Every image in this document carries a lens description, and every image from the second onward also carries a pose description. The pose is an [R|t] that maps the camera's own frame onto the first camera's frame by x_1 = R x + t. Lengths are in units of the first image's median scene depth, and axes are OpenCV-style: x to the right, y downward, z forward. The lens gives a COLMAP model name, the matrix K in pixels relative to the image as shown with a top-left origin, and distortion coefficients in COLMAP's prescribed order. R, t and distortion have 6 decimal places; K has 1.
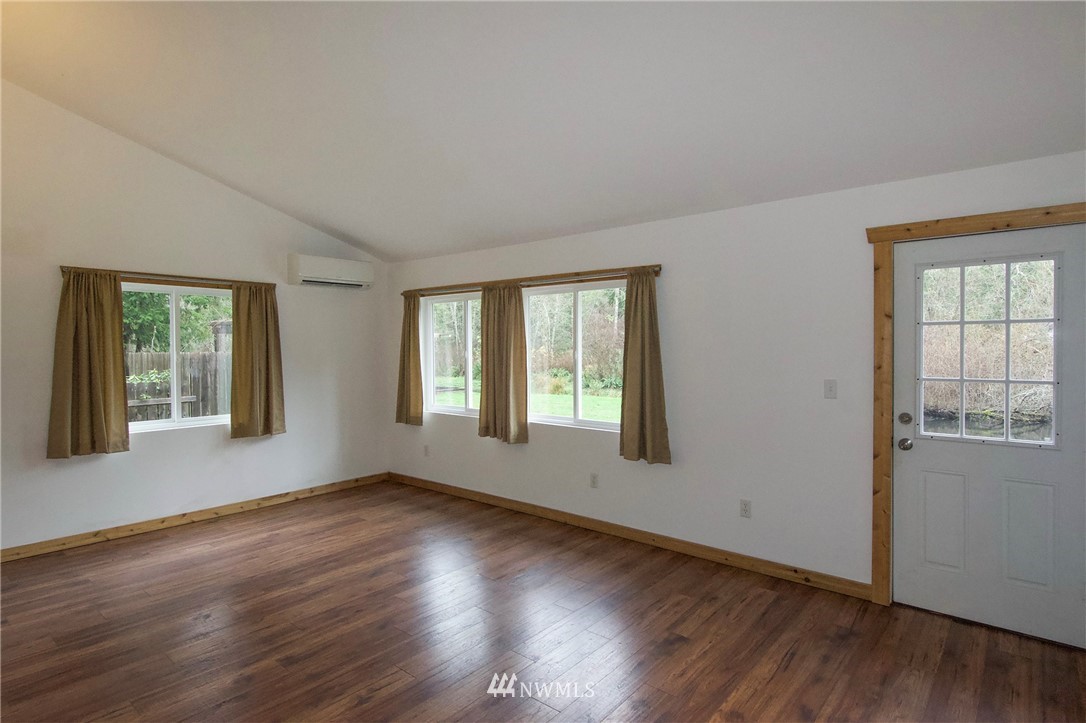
lens RADIAL K [[576.6, 0, 544.2], [0, 576.6, 352.5], [0, 0, 1]] dist [0.019834, -0.009043]
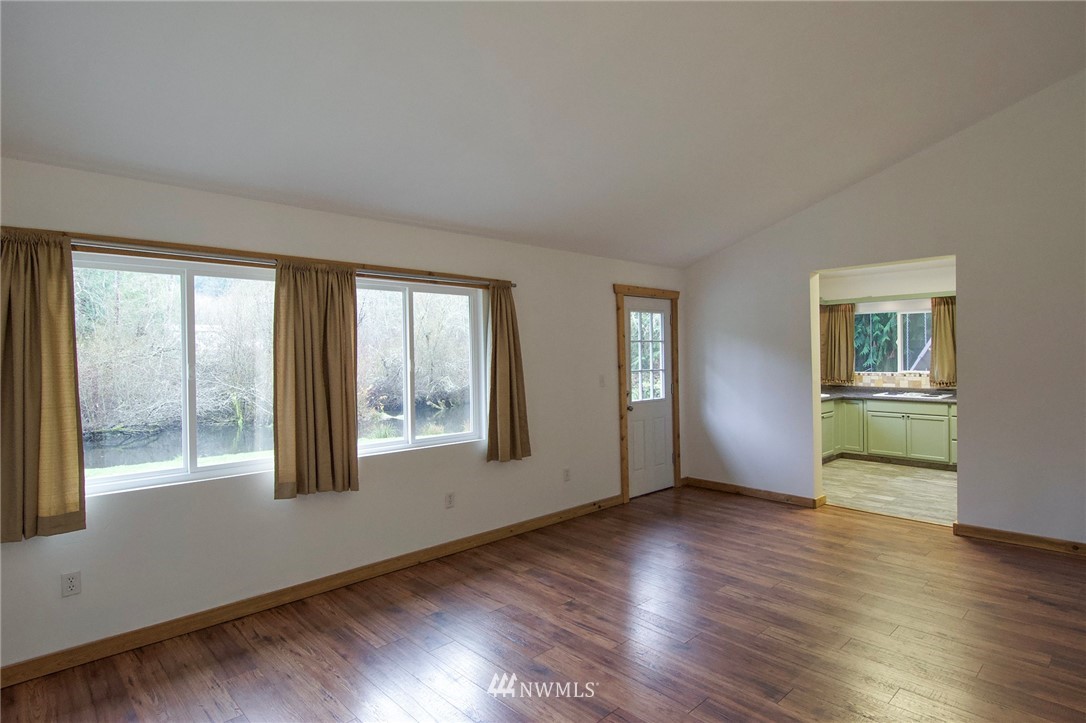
lens RADIAL K [[576.6, 0, 548.7], [0, 576.6, 356.9], [0, 0, 1]] dist [0.019834, -0.009043]
pose [[0.101603, 0.002321, 0.994822, -0.839222], [0.027896, 0.999597, -0.005182, 0.001605], [-0.994434, 0.028278, 0.101497, 0.759529]]
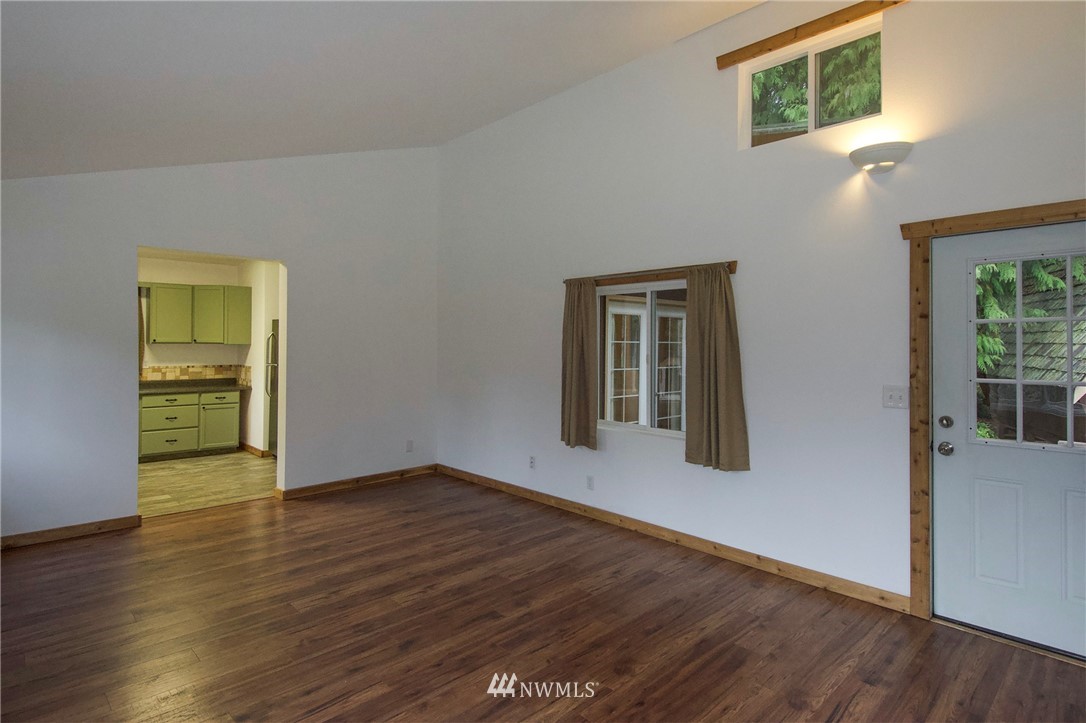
lens RADIAL K [[576.6, 0, 545.5], [0, 576.6, 341.0], [0, 0, 1]] dist [0.019834, -0.009043]
pose [[-0.995700, 0.000220, 0.092635, -0.393316], [0.001215, 0.999942, 0.010682, -0.010608], [-0.092627, 0.010749, -0.995643, 1.290508]]
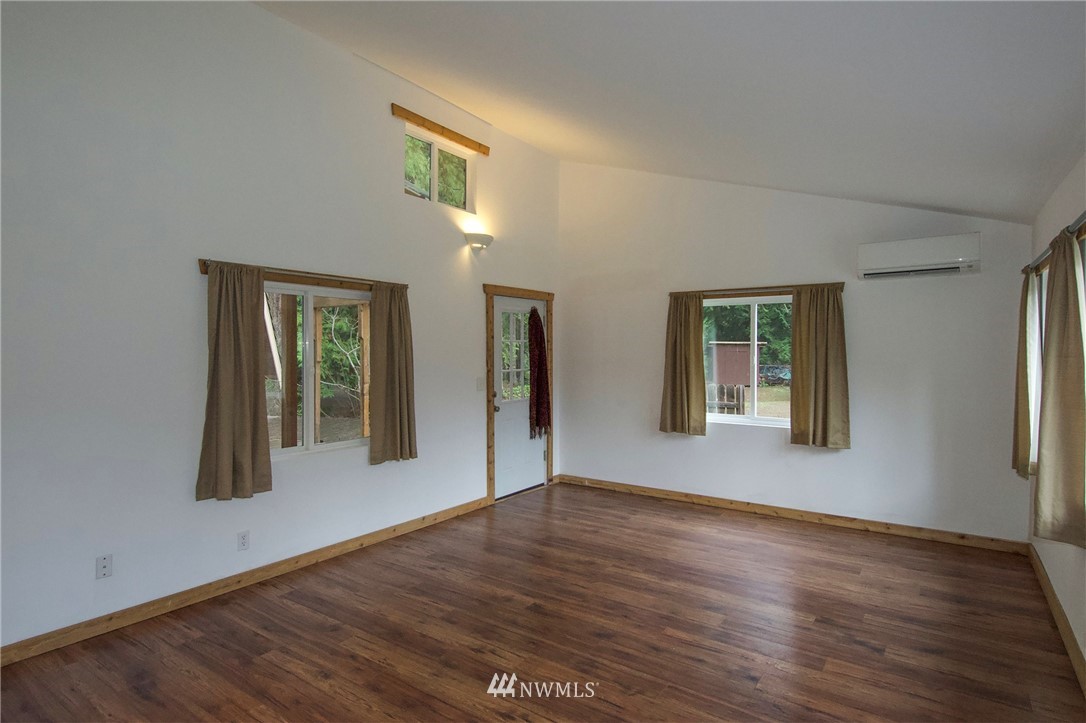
lens RADIAL K [[576.6, 0, 546.3], [0, 576.6, 355.6], [0, 0, 1]] dist [0.019834, -0.009043]
pose [[0.104332, 0.012591, -0.994463, 0.471398], [-0.015350, 0.999821, 0.011048, -0.009035], [0.994424, 0.014113, 0.104506, 0.544678]]
